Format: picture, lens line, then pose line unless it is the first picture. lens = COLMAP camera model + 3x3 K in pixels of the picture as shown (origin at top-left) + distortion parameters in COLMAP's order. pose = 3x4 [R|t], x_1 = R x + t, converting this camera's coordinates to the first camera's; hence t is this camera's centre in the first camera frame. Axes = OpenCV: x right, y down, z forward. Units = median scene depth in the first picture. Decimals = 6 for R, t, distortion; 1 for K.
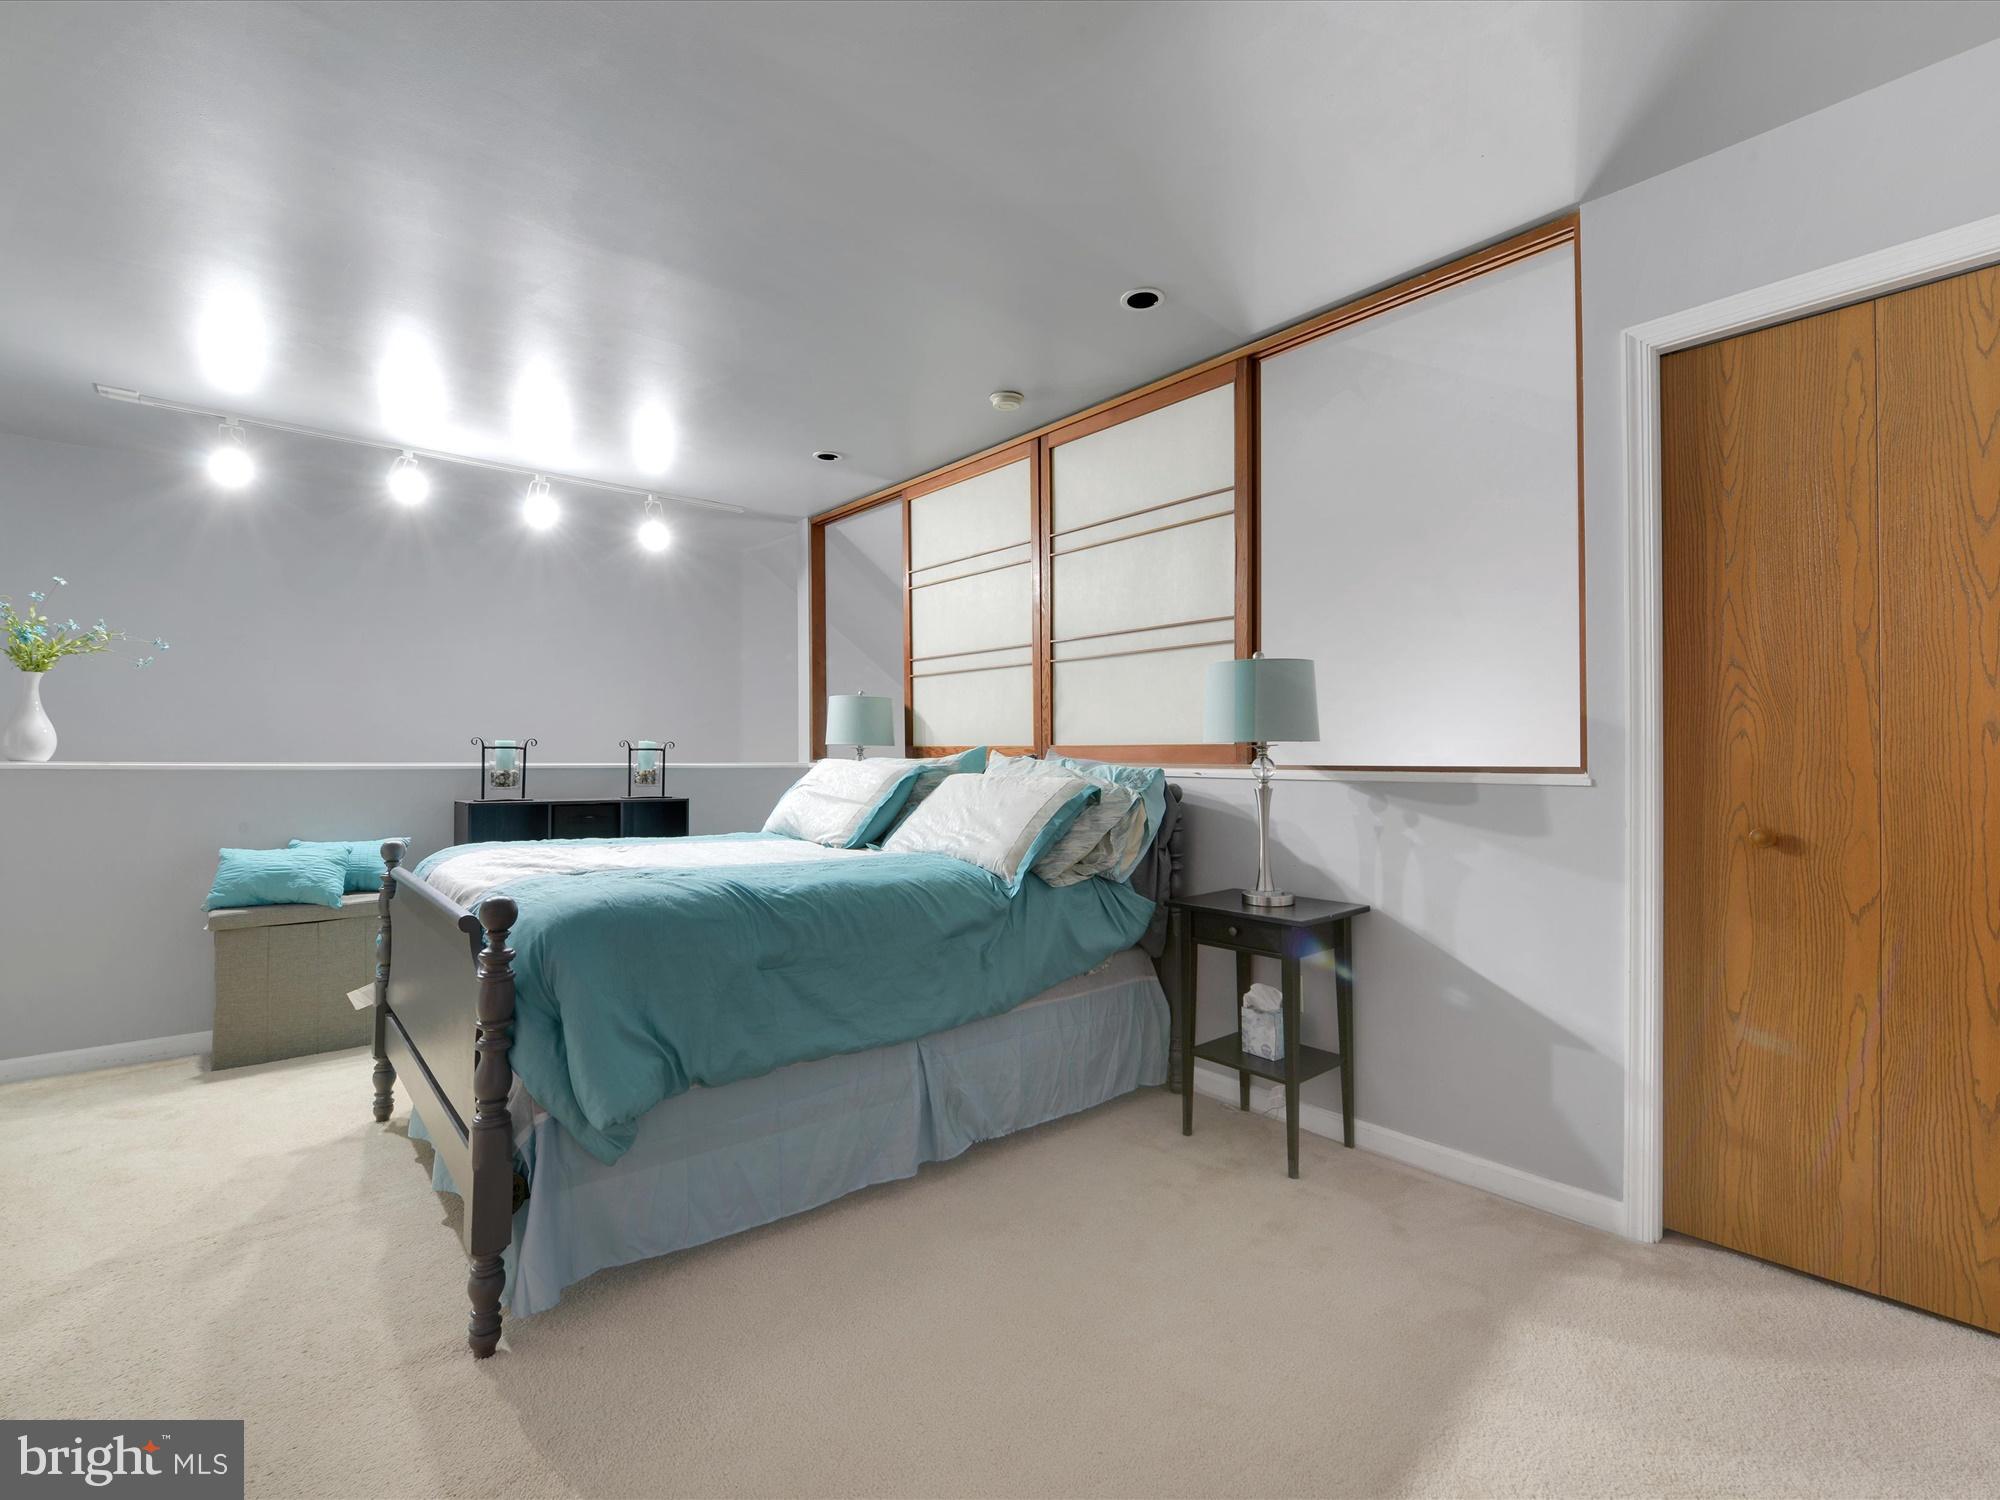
lens RADIAL K [[907.5, 0, 1028.5], [0, 907.5, 762.0], [0, 0, 1]] dist [-0.003165, -0.000479]
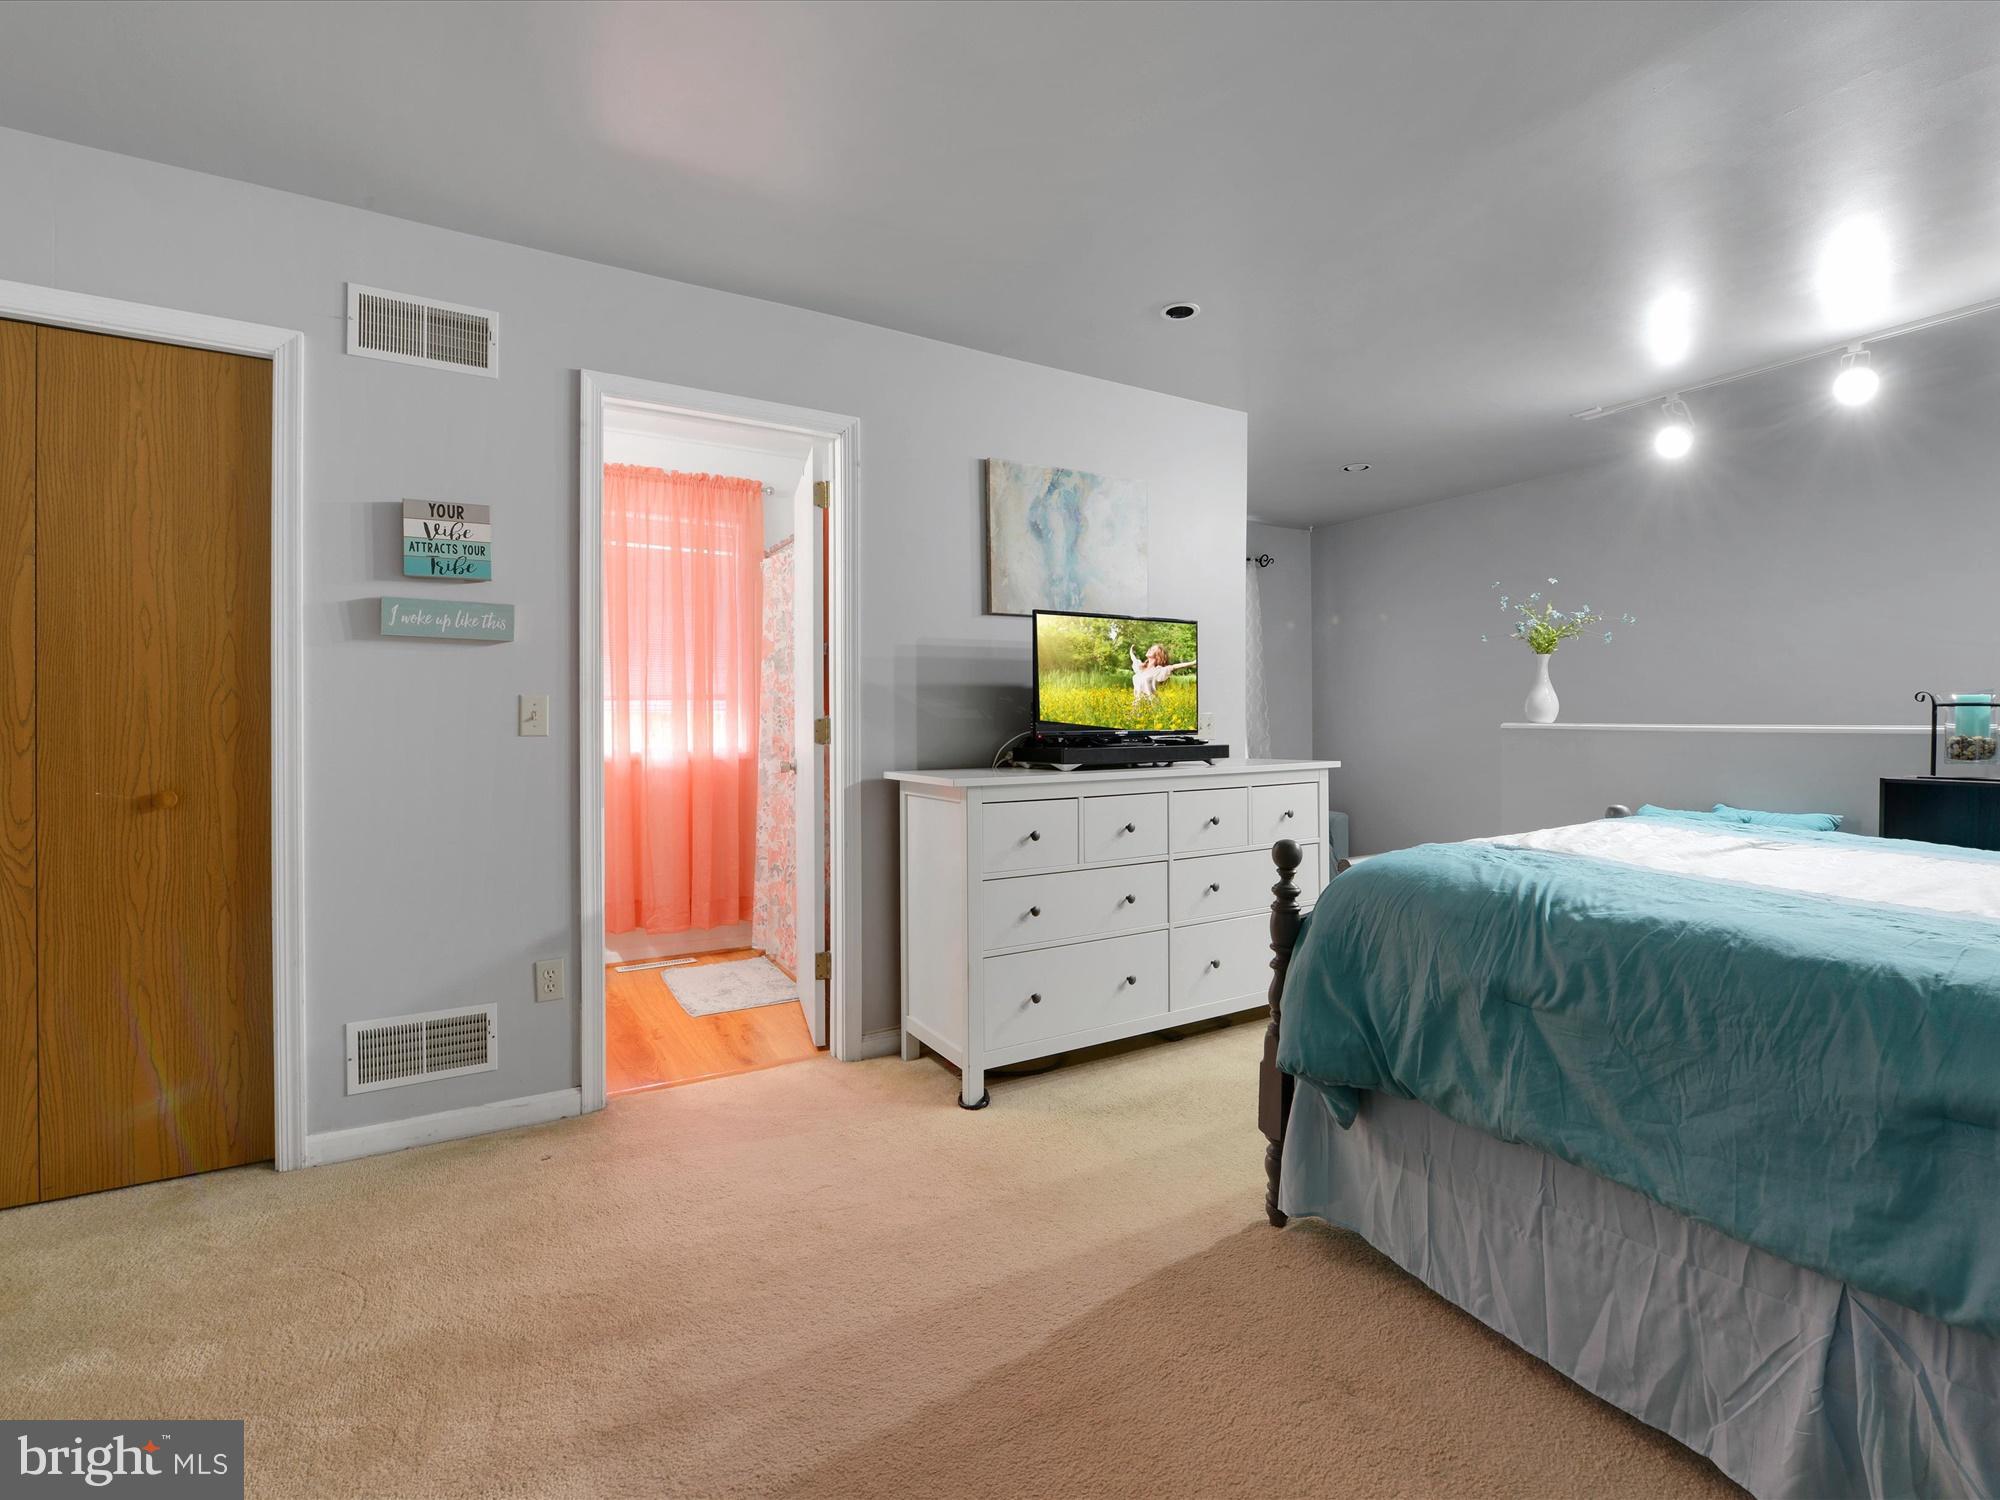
lens RADIAL K [[1003.5, 0, 1009.5], [0, 1003.5, 702.9], [0, 0, 1]] dist [-0.011210, -0.000076]
pose [[-0.159192, -0.020107, -0.987043, 0.331215], [-0.003005, 0.999798, -0.019882, 0.000389], [0.987243, -0.000199, -0.159220, 0.376971]]
